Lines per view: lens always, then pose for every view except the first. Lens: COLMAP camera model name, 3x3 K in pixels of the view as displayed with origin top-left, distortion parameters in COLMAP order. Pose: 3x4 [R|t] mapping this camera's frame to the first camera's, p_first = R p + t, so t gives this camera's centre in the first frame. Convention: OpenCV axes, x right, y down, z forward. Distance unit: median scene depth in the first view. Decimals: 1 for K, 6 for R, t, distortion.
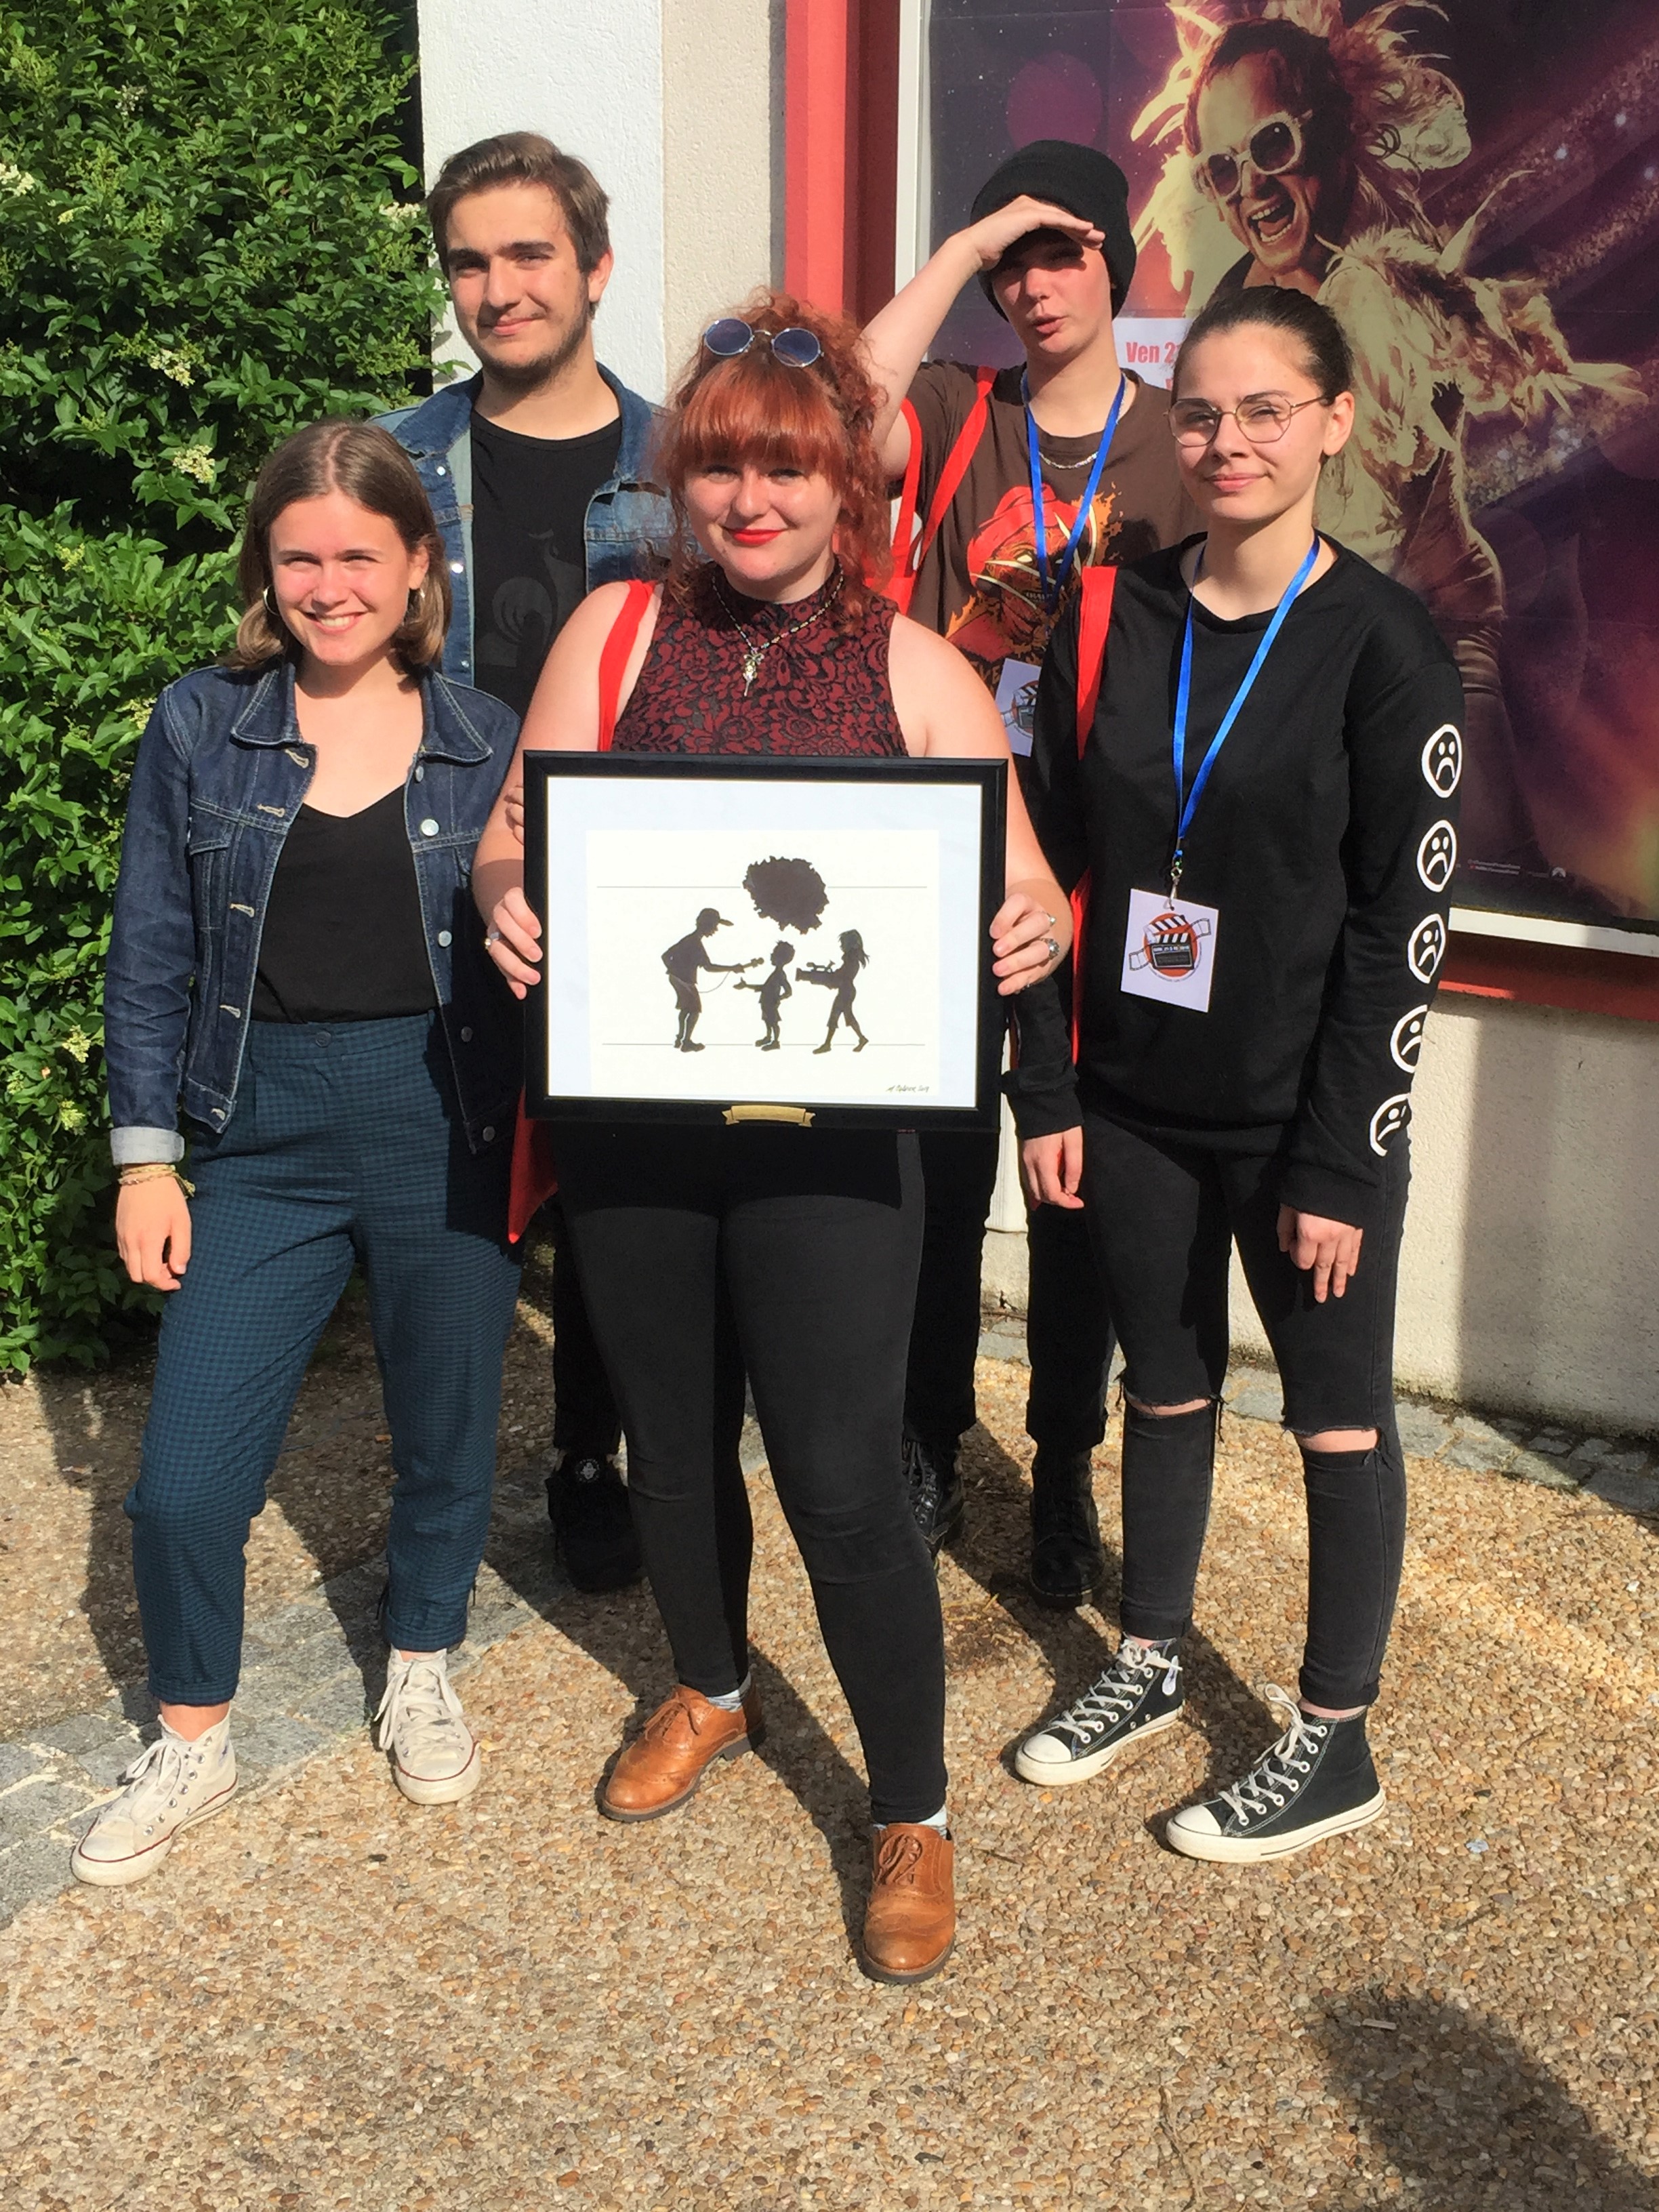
lens RADIAL K [[2602.0, 0, 831.2], [0, 2602.0, 1104.5], [0, 0, 1]] dist [0.019085, -0.040050]
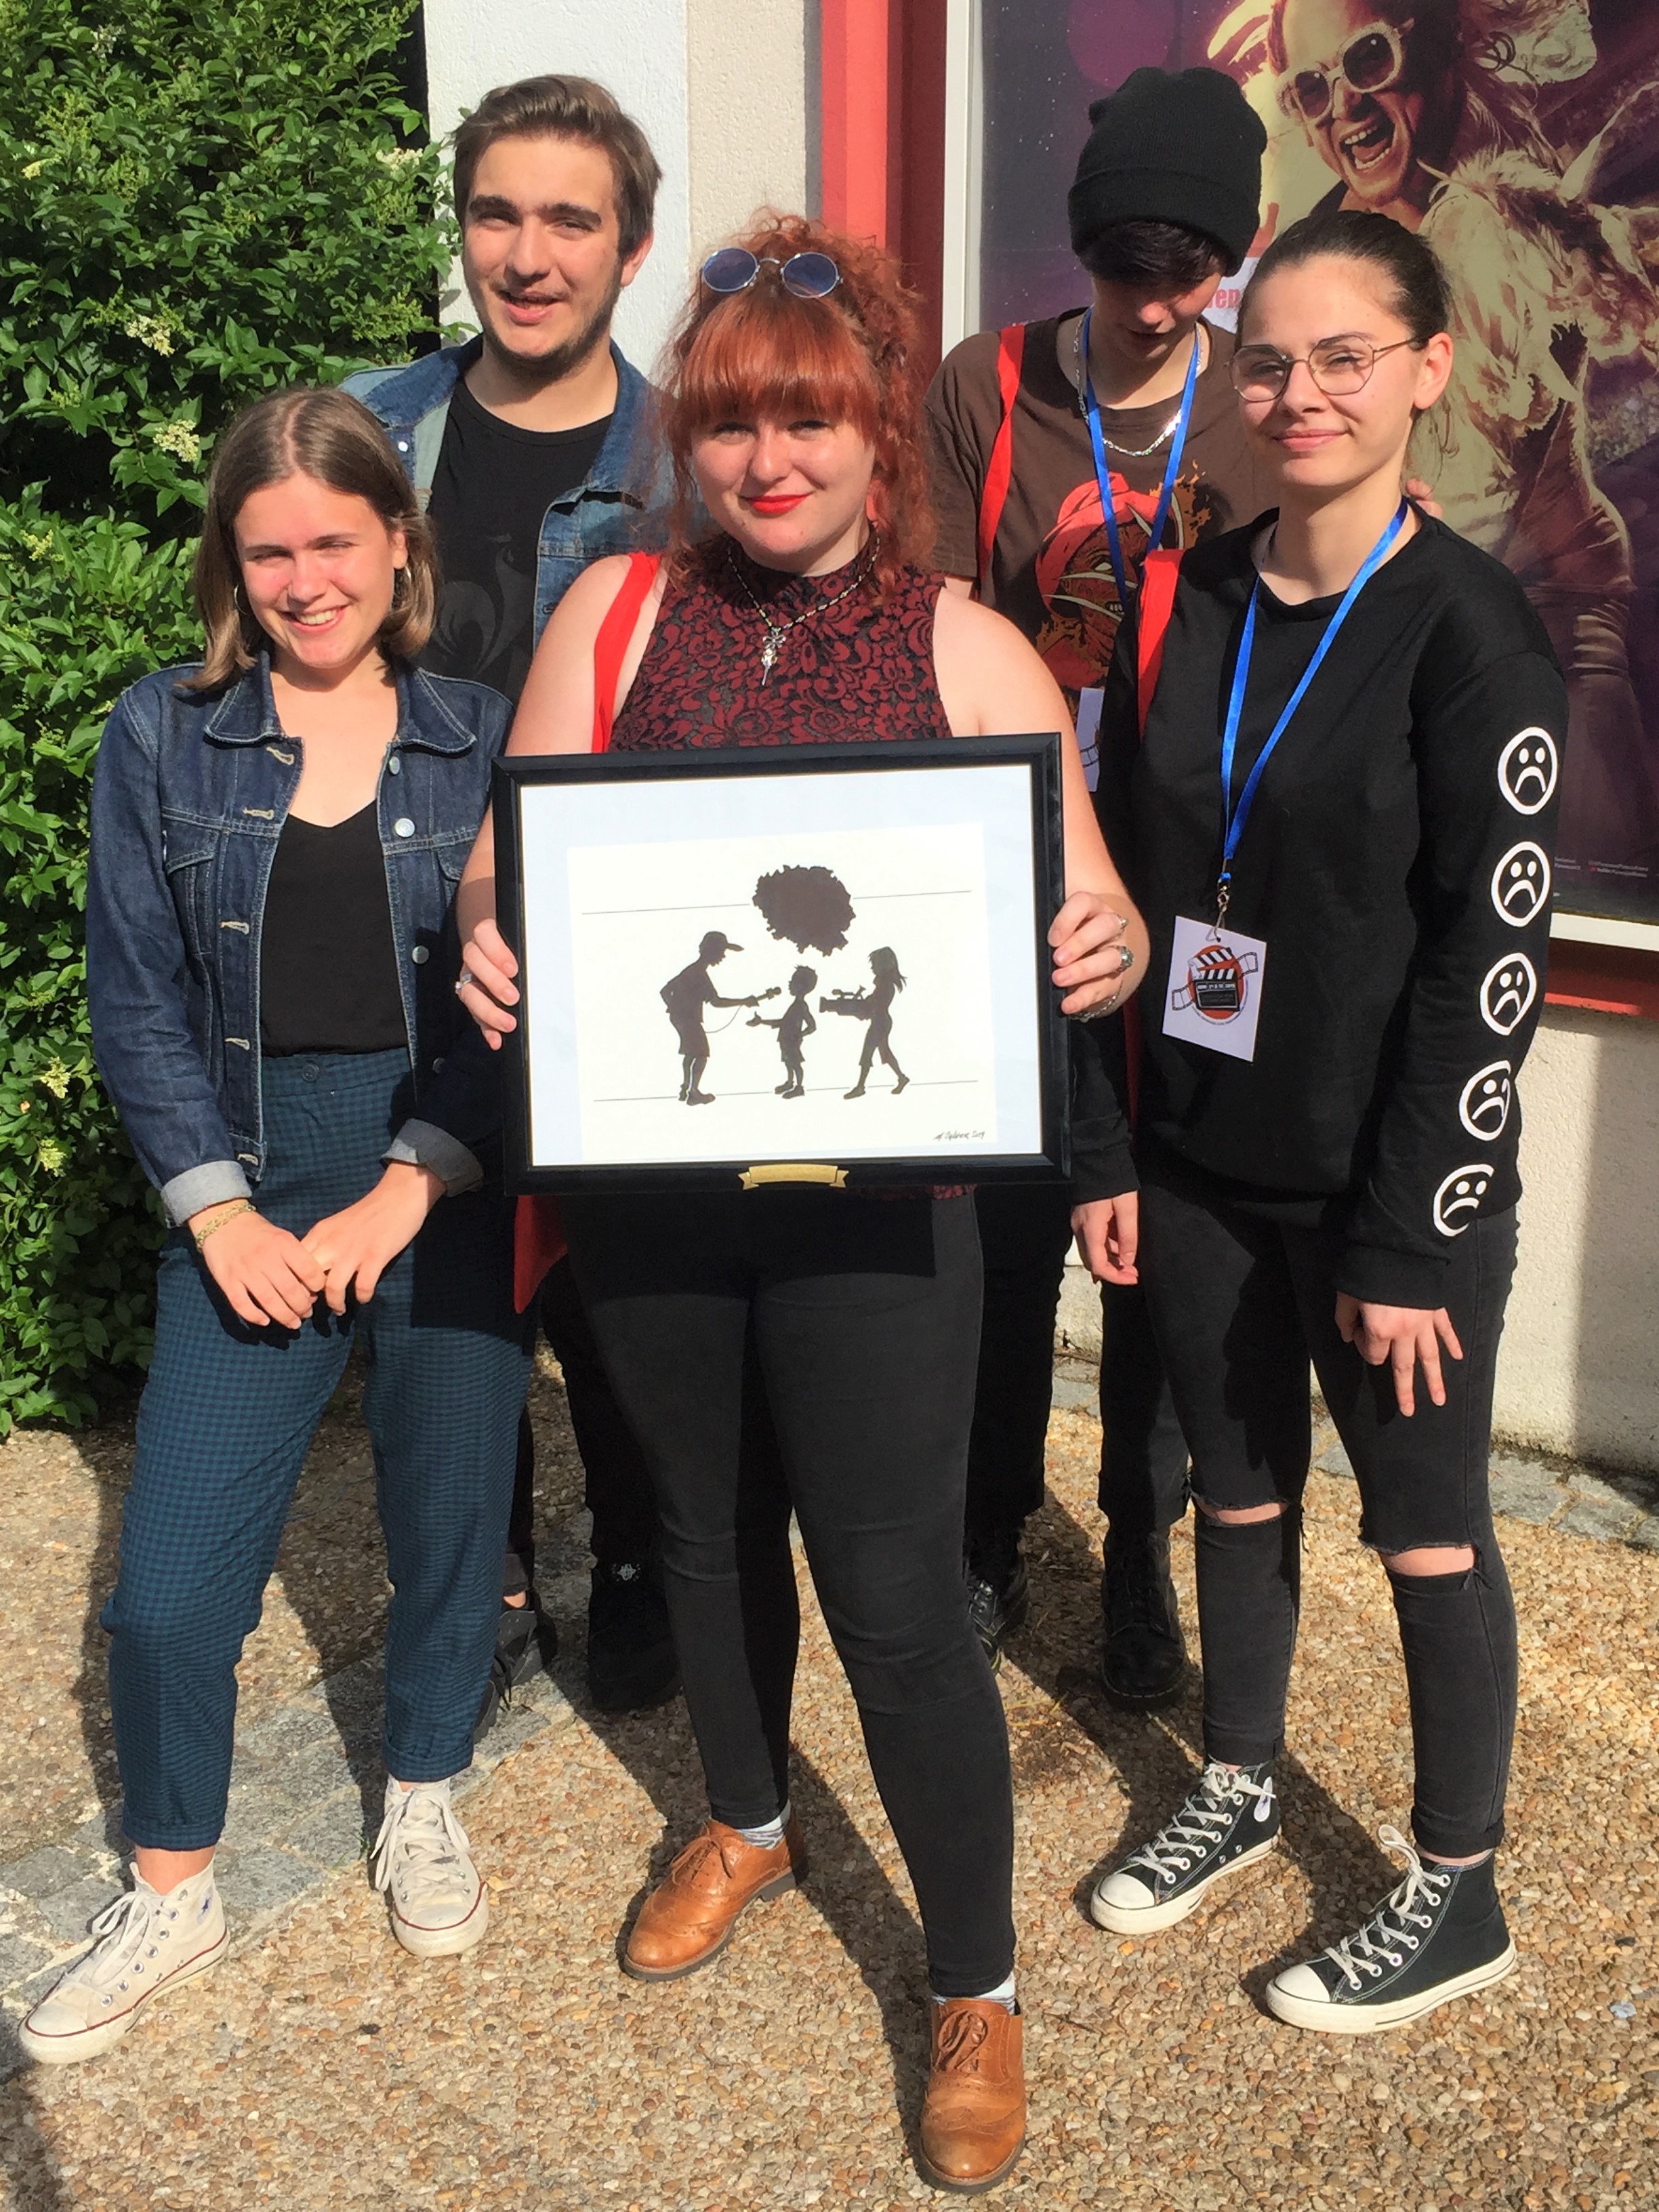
lens RADIAL K [[2553.6, 0, 763.8], [0, 2553.6, 1107.8], [0, 0, 1]] dist [0.012023, -0.017202]
pose [[0.999004, -0.005732, -0.044244, -0.000219], [0.006731, 0.999725, 0.022469, -0.031815], [0.044103, -0.022745, 0.998768, 0.112469]]
